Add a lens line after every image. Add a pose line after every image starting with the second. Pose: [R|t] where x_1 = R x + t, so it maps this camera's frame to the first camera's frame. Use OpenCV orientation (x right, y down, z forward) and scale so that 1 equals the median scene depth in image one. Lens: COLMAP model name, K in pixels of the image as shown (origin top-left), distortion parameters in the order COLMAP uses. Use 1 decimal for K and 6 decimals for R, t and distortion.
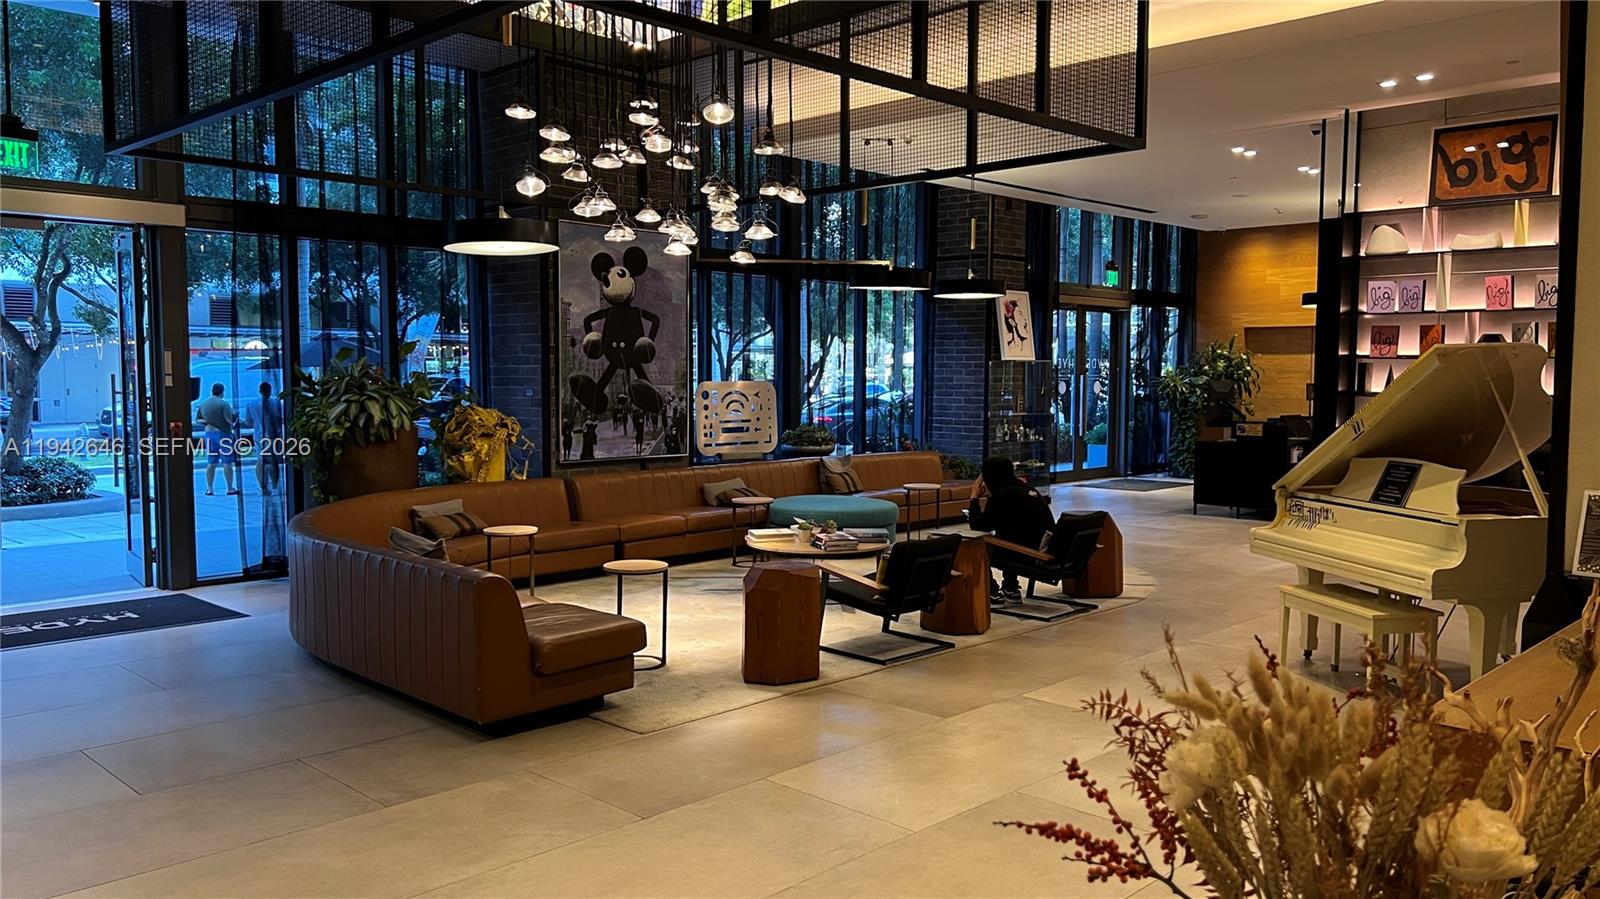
lens RADIAL K [[1217.4, 0, 800.0], [0, 1217.4, 449.5], [0, 0, 1]] dist [0.001473, 0.000569]
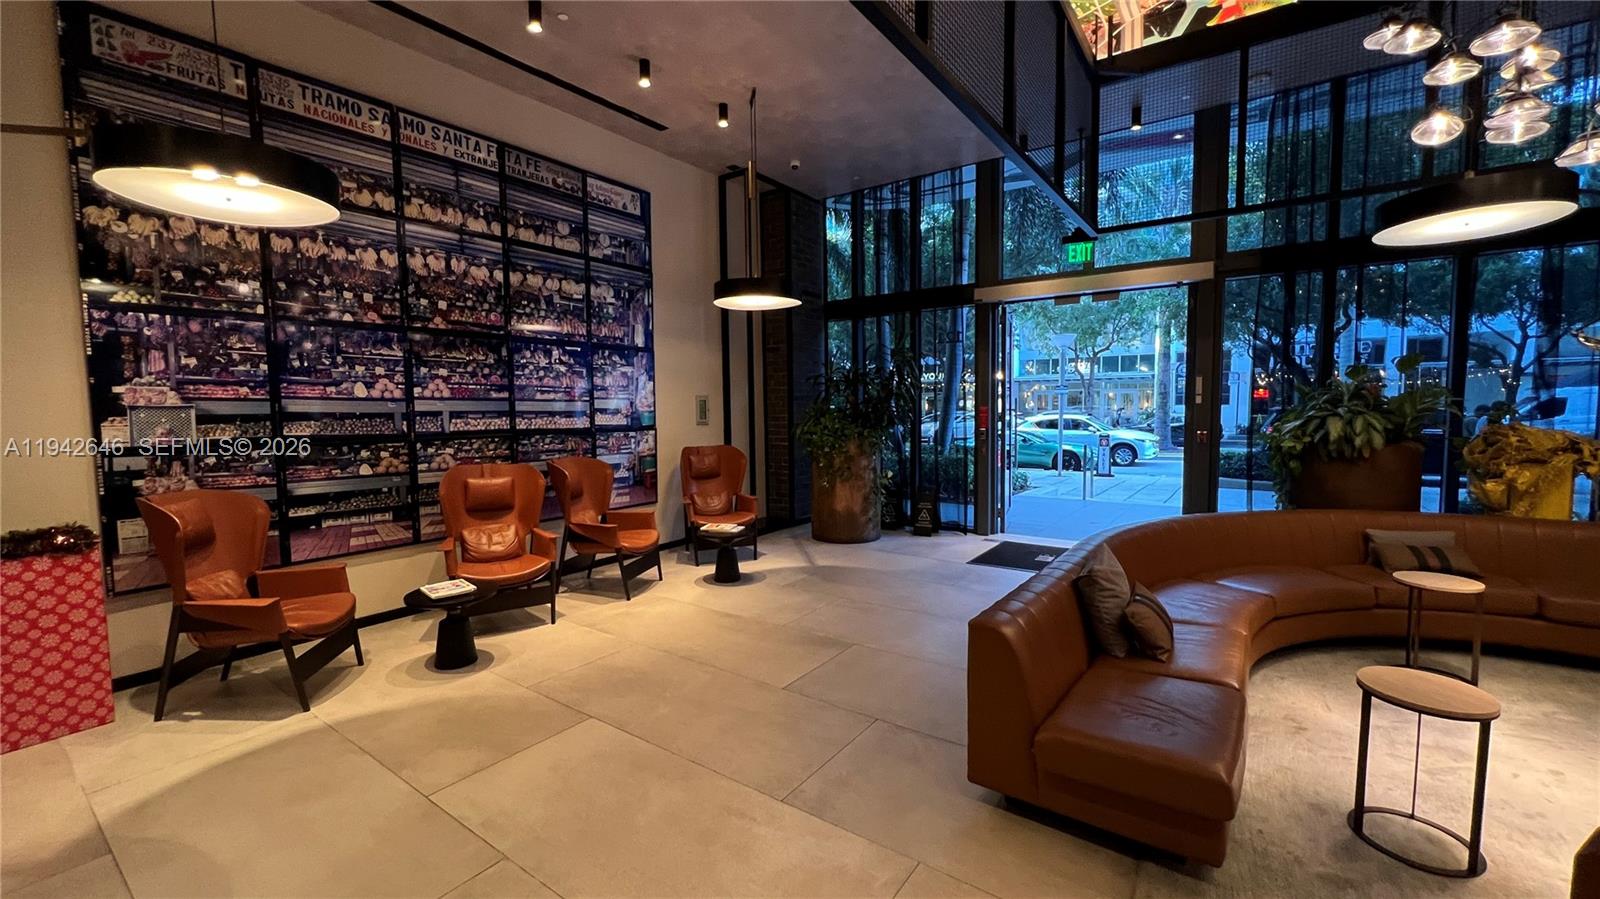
lens RADIAL K [[637.7, 0, 800.0], [0, 637.7, 449.5], [0, 0, 1]] dist [-0.000492, -0.000152]
pose [[0.149393, 0.072493, -0.986117, 0.100557], [-0.049614, 0.996602, 0.065747, -0.026120], [0.987532, 0.039103, 0.152482, 0.491680]]
